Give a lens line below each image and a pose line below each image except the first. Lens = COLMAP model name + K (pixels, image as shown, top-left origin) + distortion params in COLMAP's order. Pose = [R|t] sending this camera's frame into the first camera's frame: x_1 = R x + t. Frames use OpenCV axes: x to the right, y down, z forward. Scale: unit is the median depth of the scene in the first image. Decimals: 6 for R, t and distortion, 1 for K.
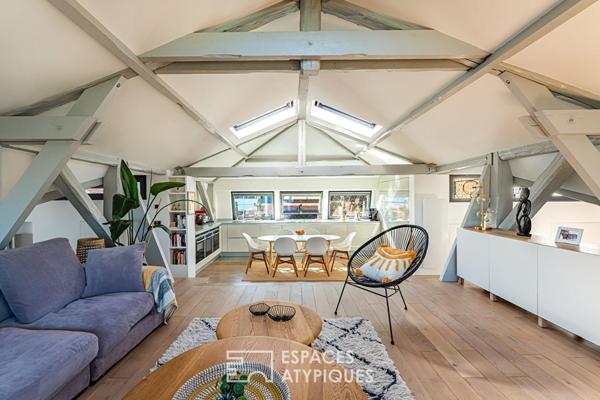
lens RADIAL K [[916.1, 0, 300.6], [0, 916.1, 183.9], [0, 0, 1]] dist [0.027234, 0.065131]
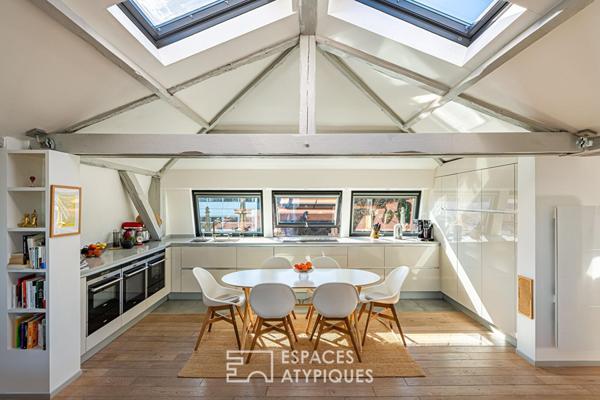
lens RADIAL K [[916.1, 0, 300.6], [0, 916.1, 183.9], [0, 0, 1]] dist [0.027234, 0.065131]
pose [[0.999927, 0.008146, -0.008912, 0.001989], [-0.008184, 0.999958, -0.004146, 0.006580], [0.008878, 0.004218, 0.999952, 0.429387]]
